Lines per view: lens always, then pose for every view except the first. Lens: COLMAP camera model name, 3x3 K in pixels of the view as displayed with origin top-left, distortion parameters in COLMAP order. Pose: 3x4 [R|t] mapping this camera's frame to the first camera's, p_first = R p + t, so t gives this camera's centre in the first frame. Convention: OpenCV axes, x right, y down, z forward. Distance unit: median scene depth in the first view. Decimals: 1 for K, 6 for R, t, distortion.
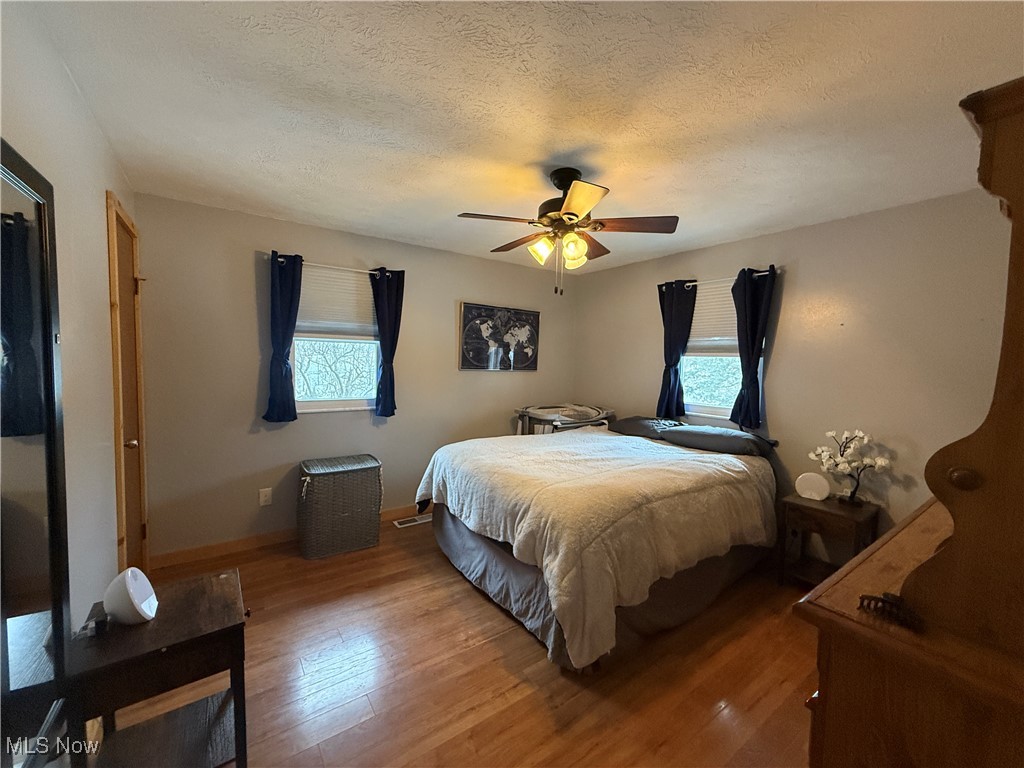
lens RADIAL K [[409.1, 0, 512.7], [0, 409.1, 385.3], [0, 0, 1]] dist [-0.001373, 0.000049]
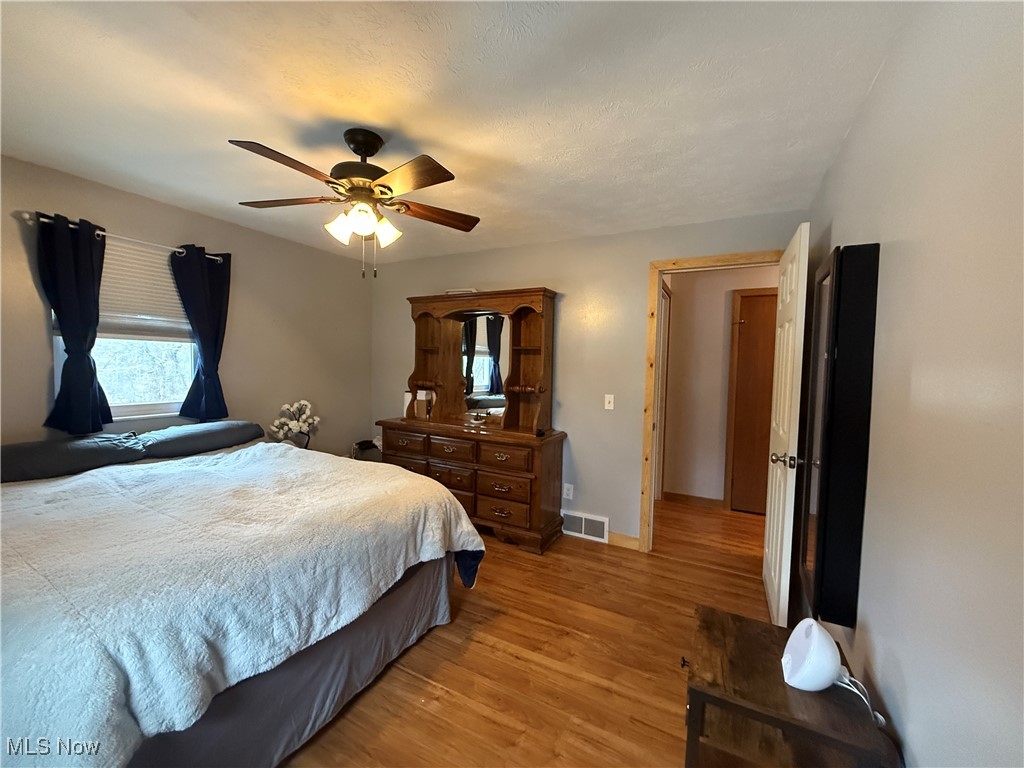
lens RADIAL K [[409.1, 0, 513.0], [0, 409.1, 381.5], [0, 0, 1]] dist [-0.001373, 0.000049]
pose [[-0.451721, -0.069356, 0.889460, -0.787355], [0.018672, 0.996020, 0.087148, -0.068990], [-0.891964, 0.055975, -0.448628, 1.091374]]
